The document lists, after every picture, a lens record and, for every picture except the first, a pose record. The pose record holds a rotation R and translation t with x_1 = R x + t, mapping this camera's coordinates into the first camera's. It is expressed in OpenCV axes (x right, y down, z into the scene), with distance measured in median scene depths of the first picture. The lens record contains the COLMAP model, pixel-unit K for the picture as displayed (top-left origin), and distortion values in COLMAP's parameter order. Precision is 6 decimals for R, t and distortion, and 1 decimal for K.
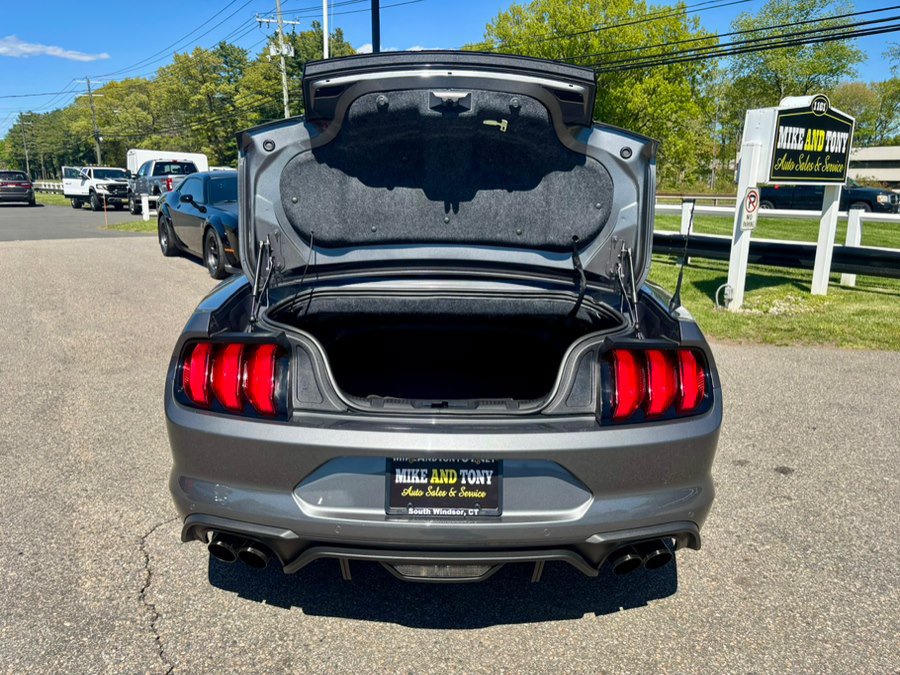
lens RADIAL K [[683.8, 0, 443.7], [0, 683.8, 337.7], [0, 0, 1]] dist [0.047727, -0.053975]
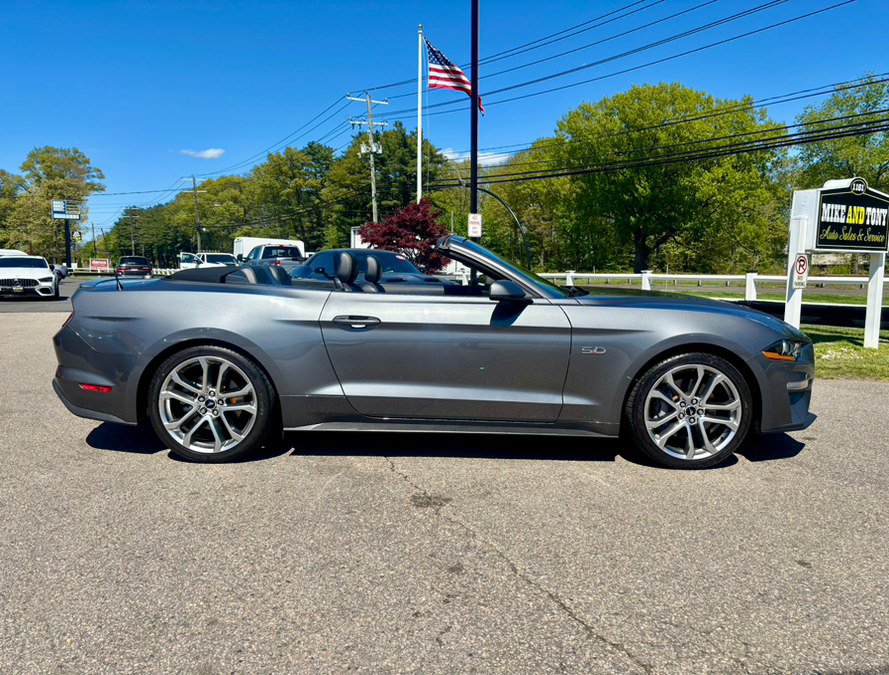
lens RADIAL K [[682.8, 0, 448.3], [0, 682.8, 345.0], [0, 0, 1]] dist [0.033520, -0.034969]
pose [[0.995549, 0.007158, -0.093976, -0.047314], [-0.017579, 0.993716, -0.110540, 0.080056], [0.092594, 0.111700, 0.989419, -0.212127]]
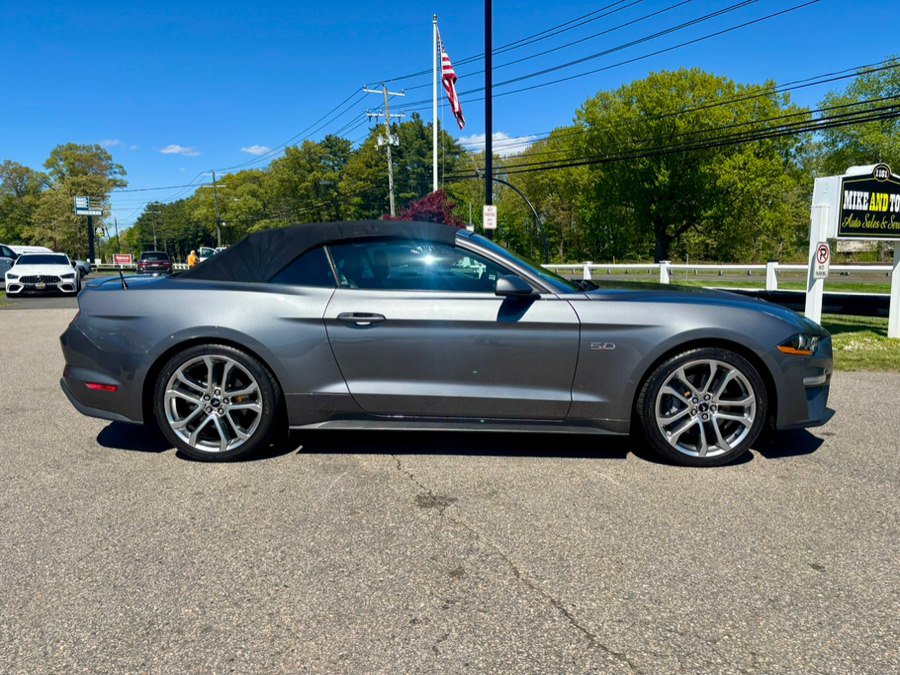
lens RADIAL K [[682.2, 0, 449.3], [0, 682.2, 346.6], [0, 0, 1]] dist [0.032922, -0.036958]
pose [[0.992639, 0.000930, -0.121106, -0.037685], [-0.012578, 0.995354, -0.095453, 0.074831], [0.120455, 0.096274, 0.988039, -0.202313]]
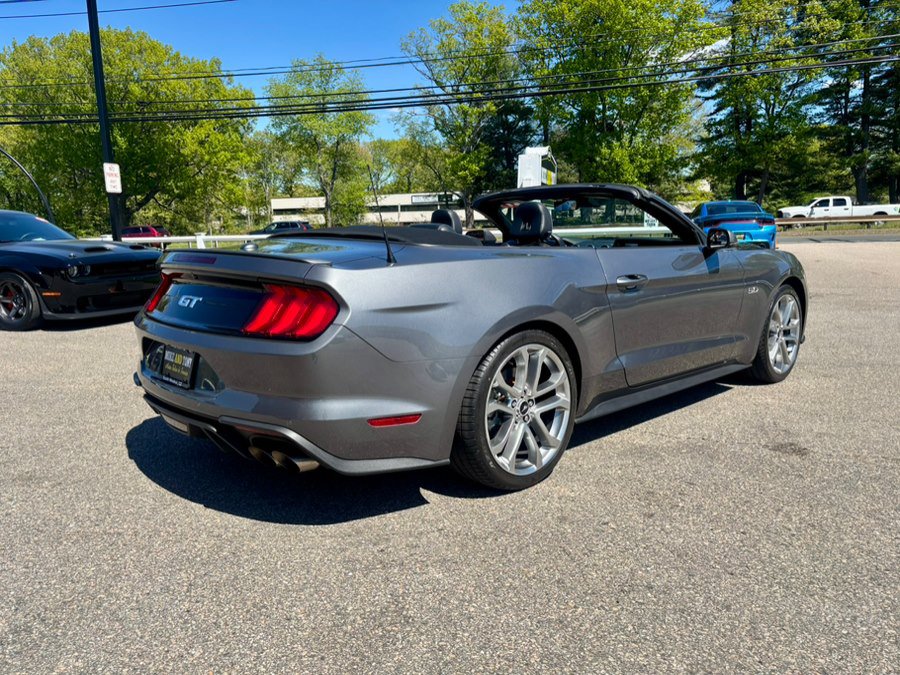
lens RADIAL K [[682.2, 0, 451.1], [0, 682.2, 337.3], [0, 0, 1]] dist [0.032922, -0.036958]
pose [[0.783254, -0.127759, 0.608433, -0.552555], [0.167689, 0.985800, -0.008873, 0.025667], [-0.598660, 0.108977, 0.793556, 0.016361]]
